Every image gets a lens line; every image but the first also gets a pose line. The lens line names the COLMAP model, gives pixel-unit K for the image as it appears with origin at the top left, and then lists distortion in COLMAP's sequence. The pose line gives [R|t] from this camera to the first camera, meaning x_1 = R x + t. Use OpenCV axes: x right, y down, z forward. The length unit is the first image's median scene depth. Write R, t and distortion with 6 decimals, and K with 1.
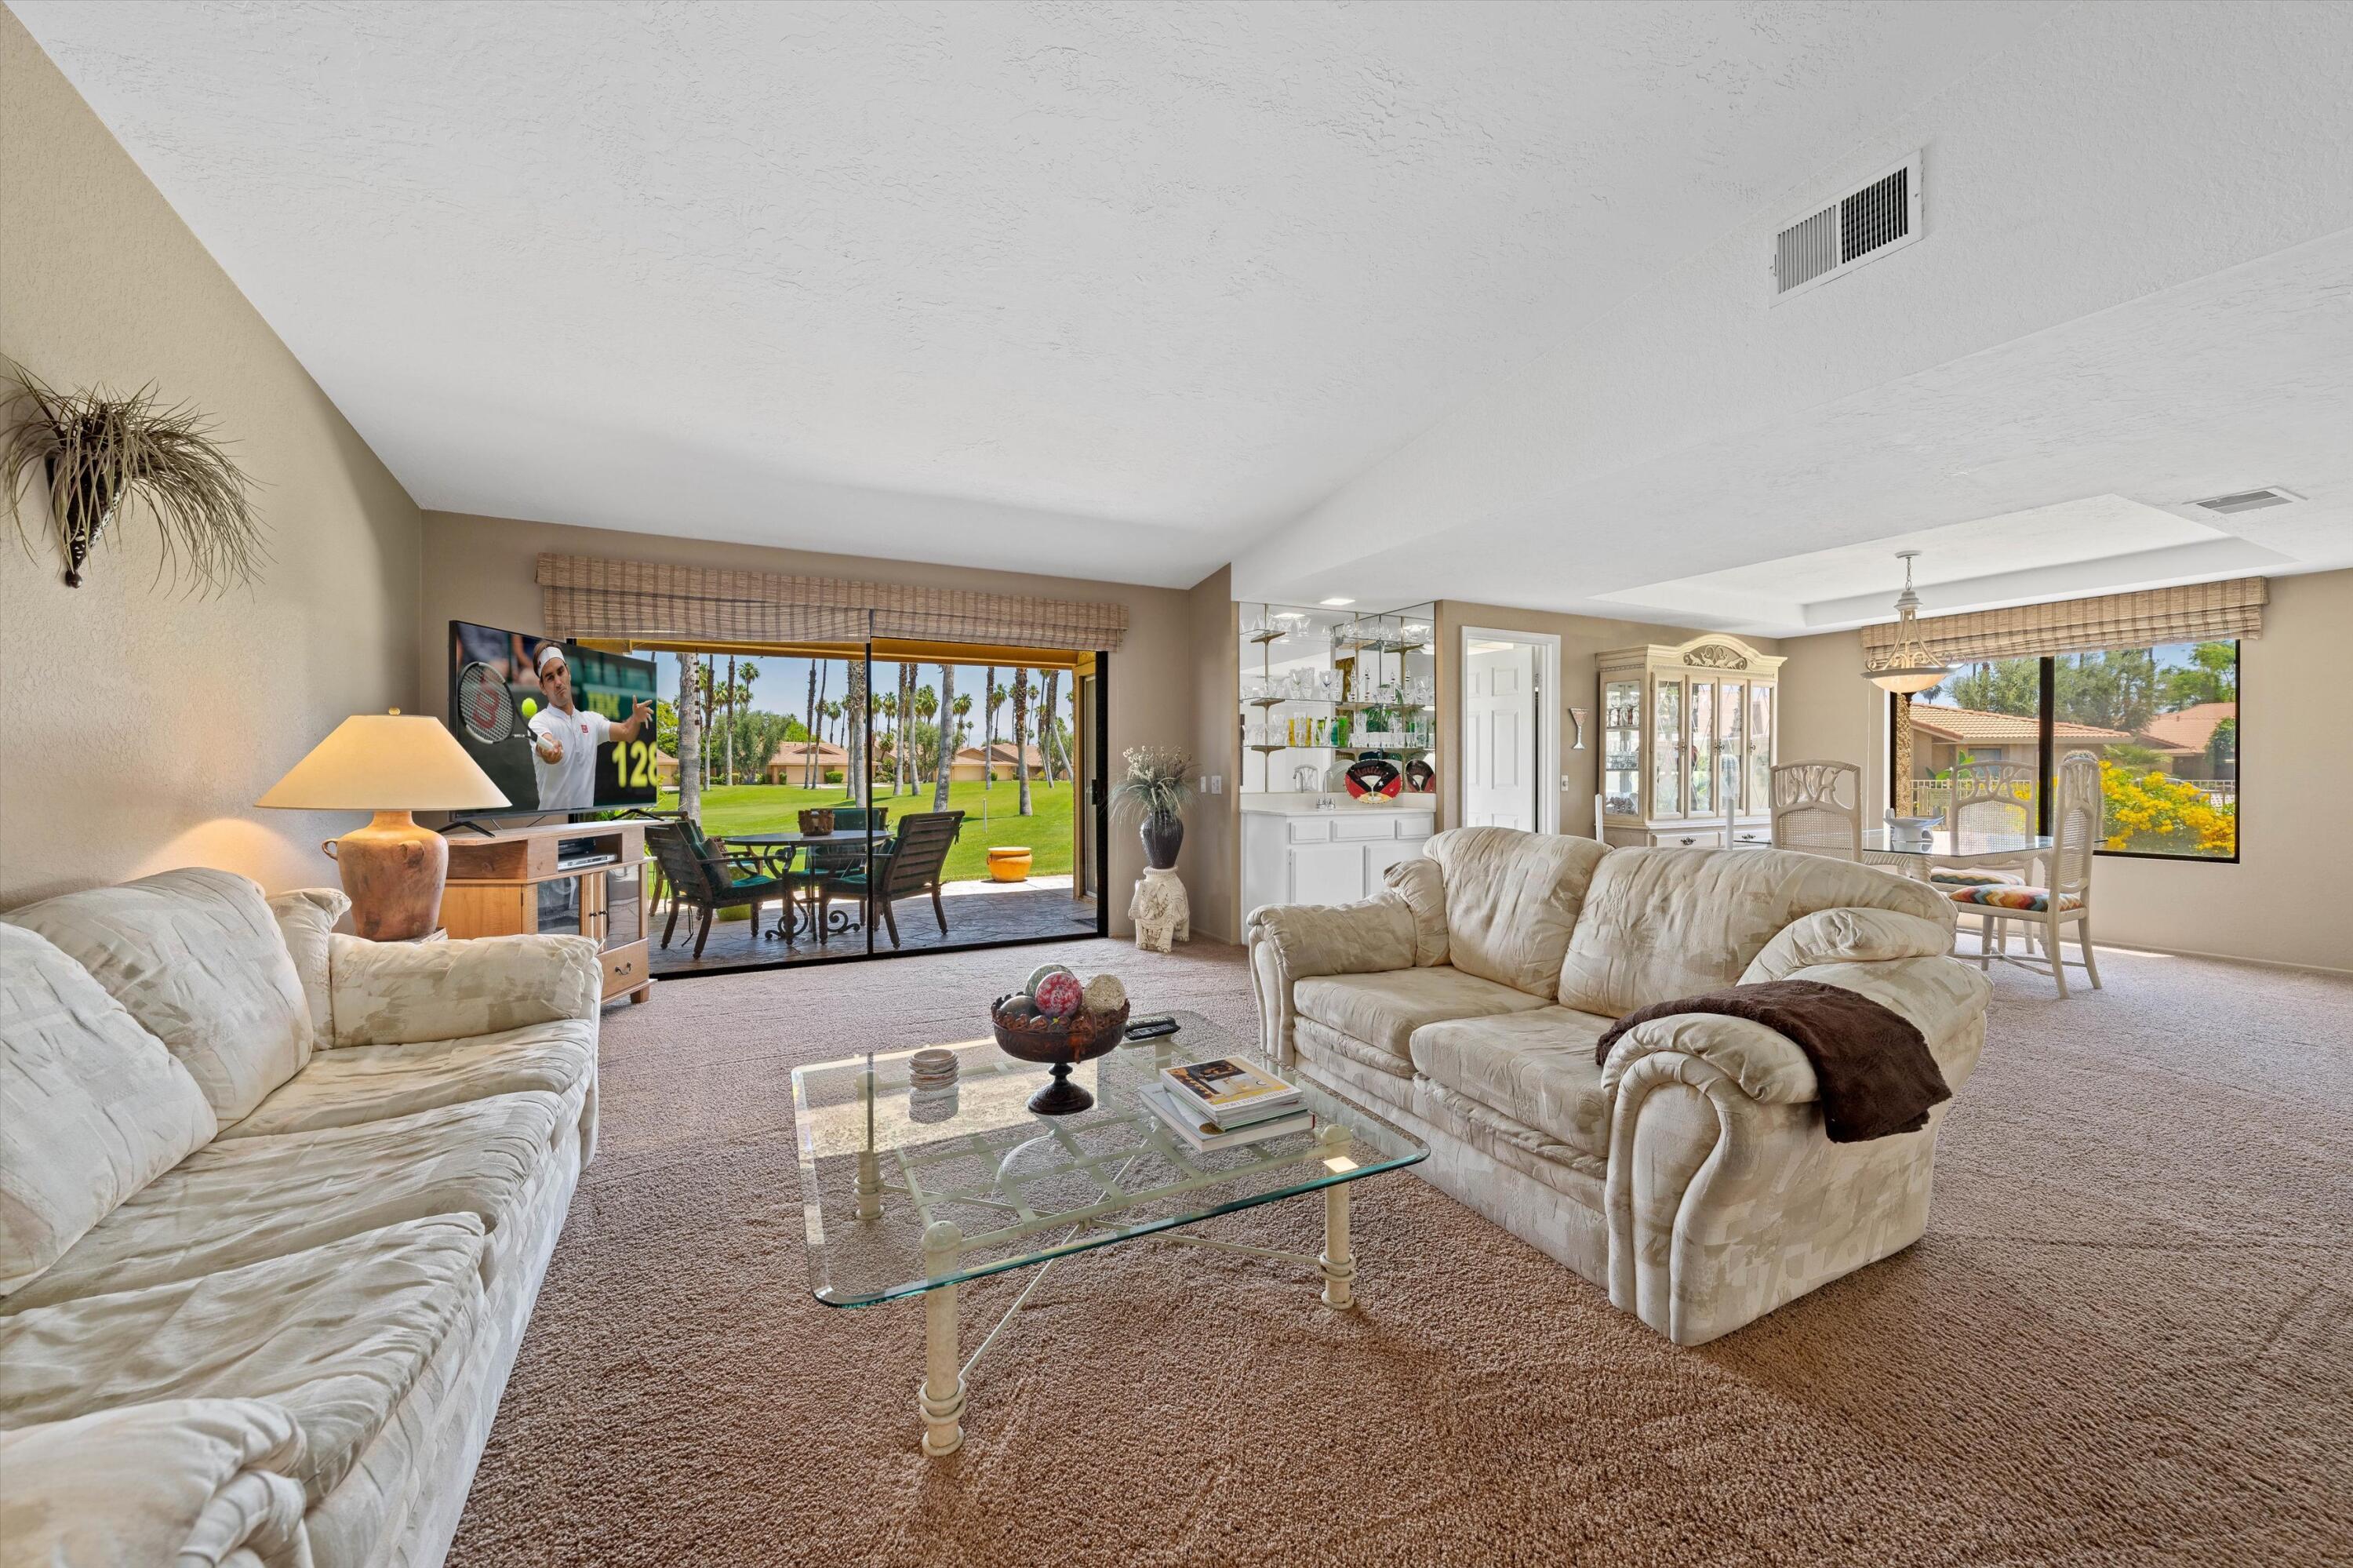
lens RADIAL K [[866.3, 0, 1182.1], [0, 866.3, 773.5], [0, 0, 1]] dist [-0.000251, -0.000008]
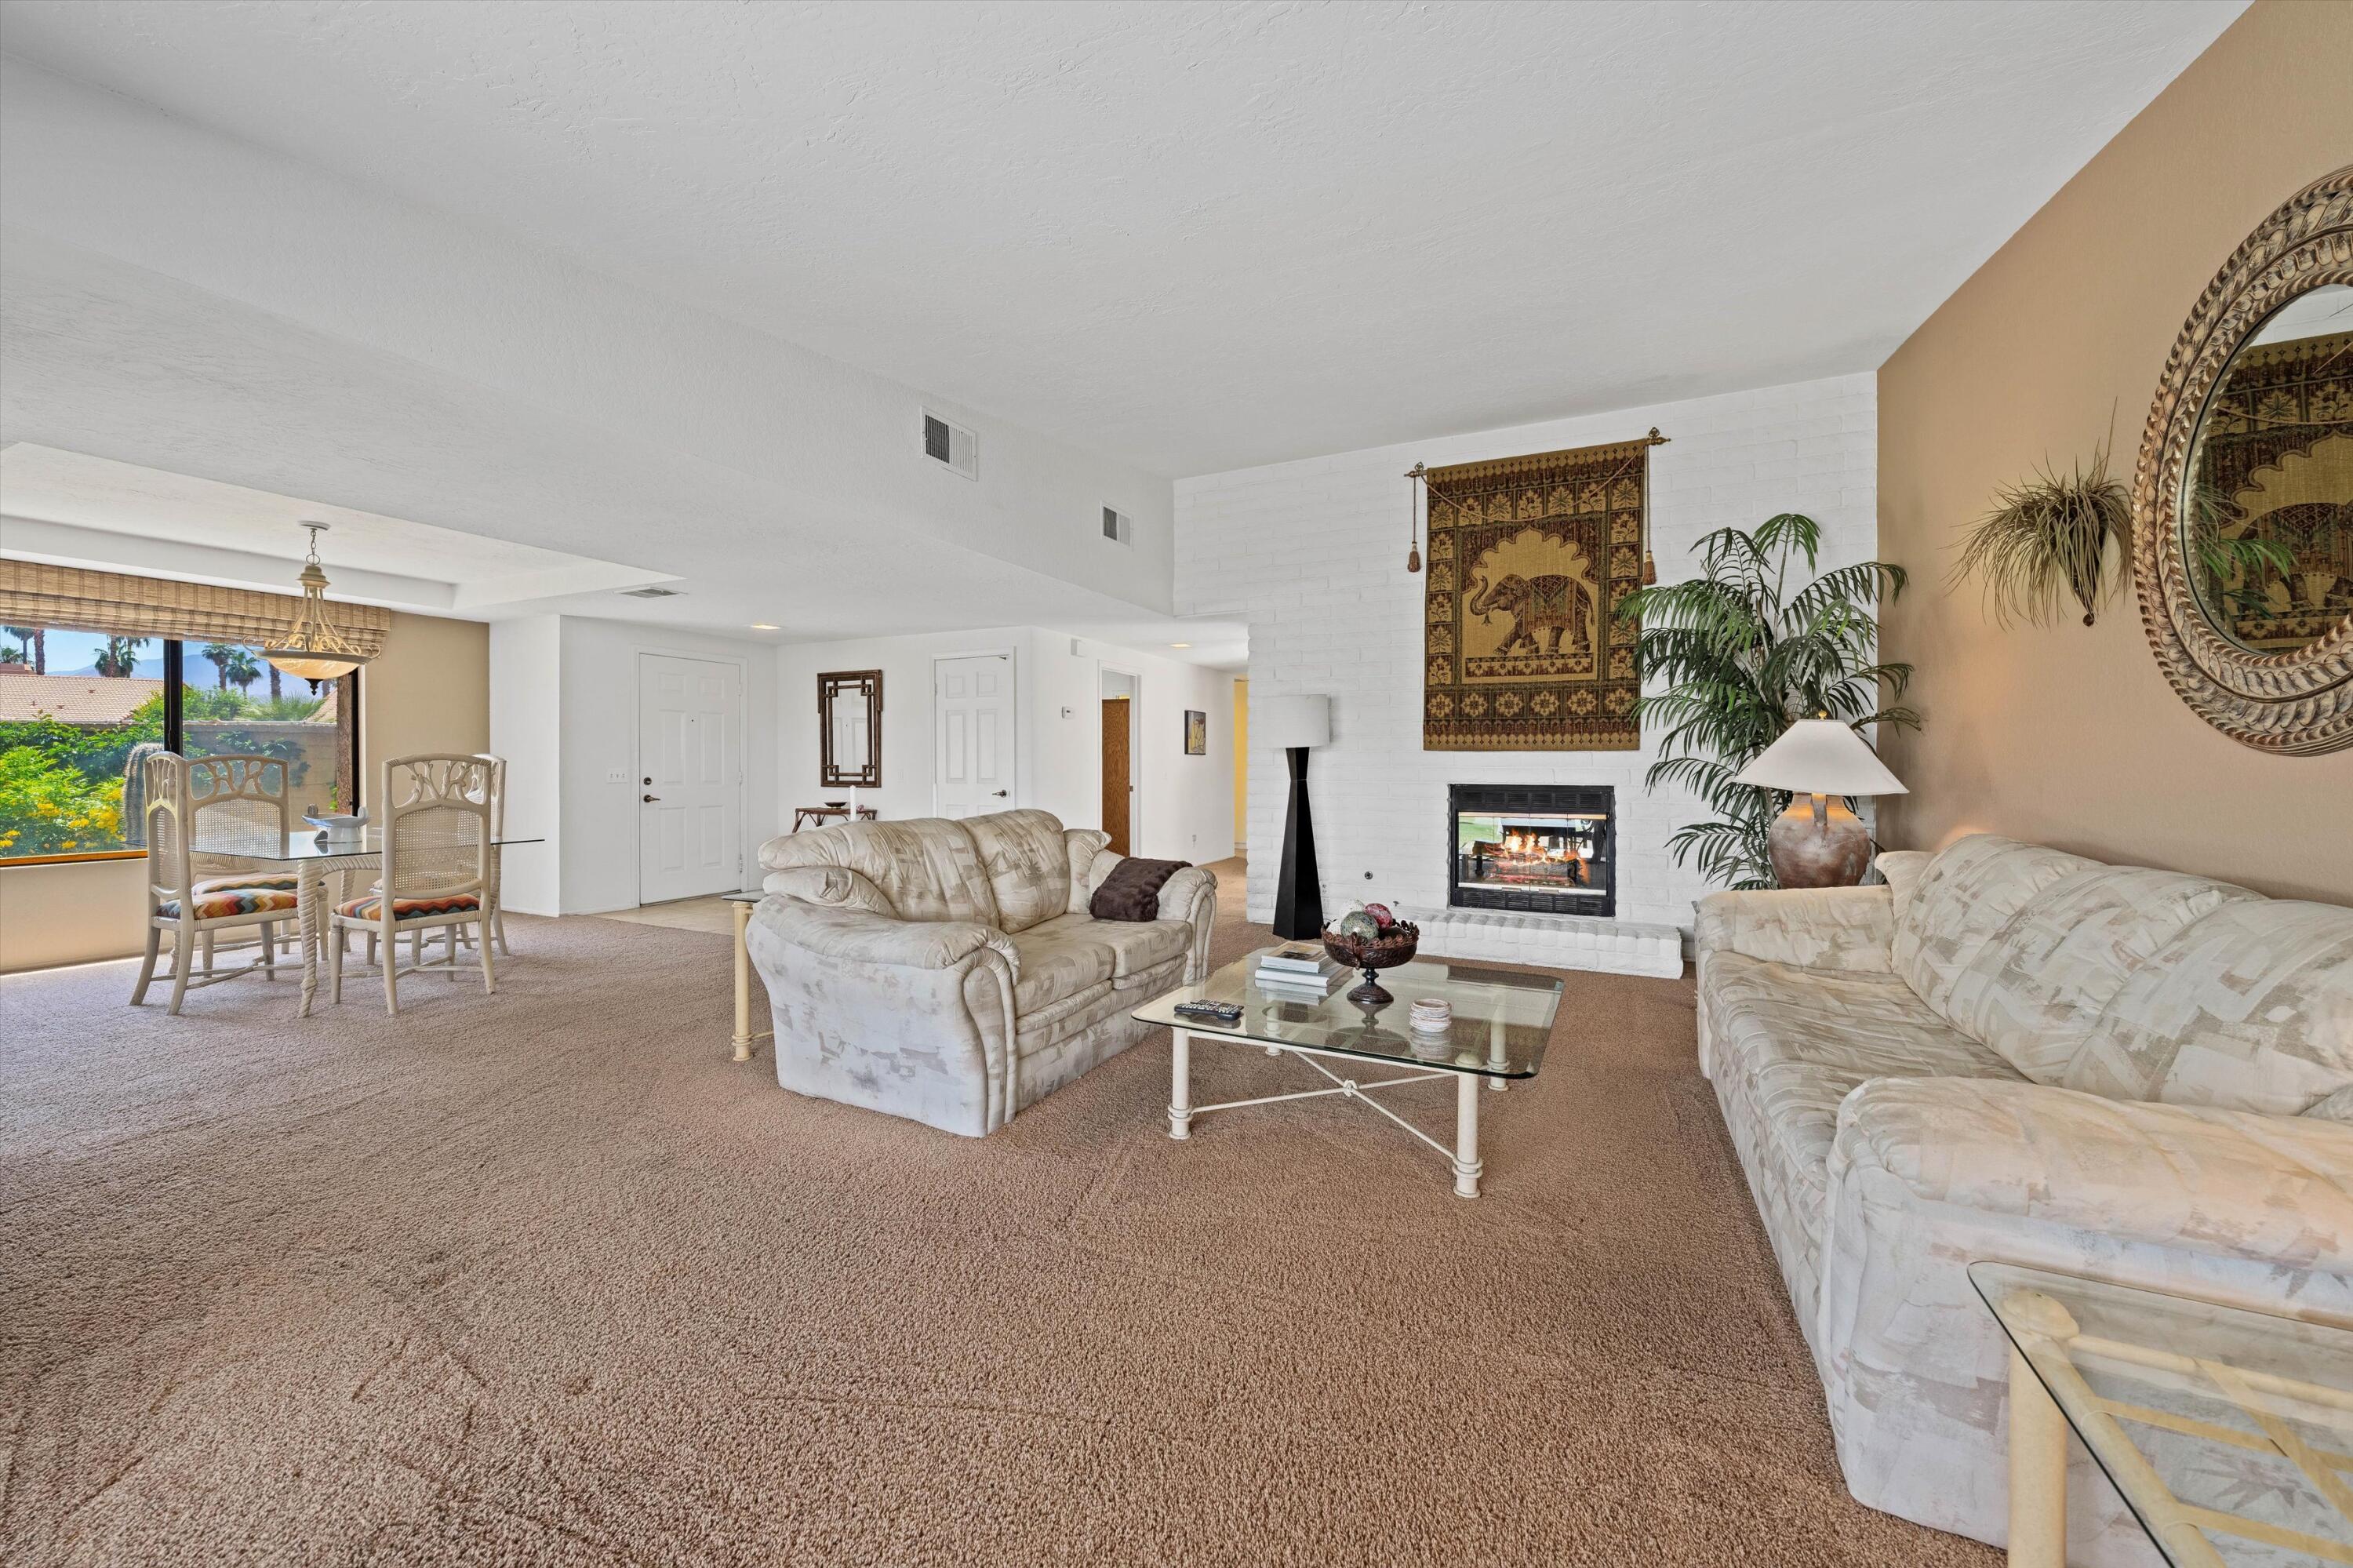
lens RADIAL K [[866.3, 0, 1182.1], [0, 866.3, 773.5], [0, 0, 1]] dist [-0.000251, -0.000008]
pose [[-0.600422, -0.008448, 0.799639, -0.468788], [0.003797, 0.999903, 0.013415, -0.003952], [-0.799674, 0.011091, -0.600331, 0.902277]]
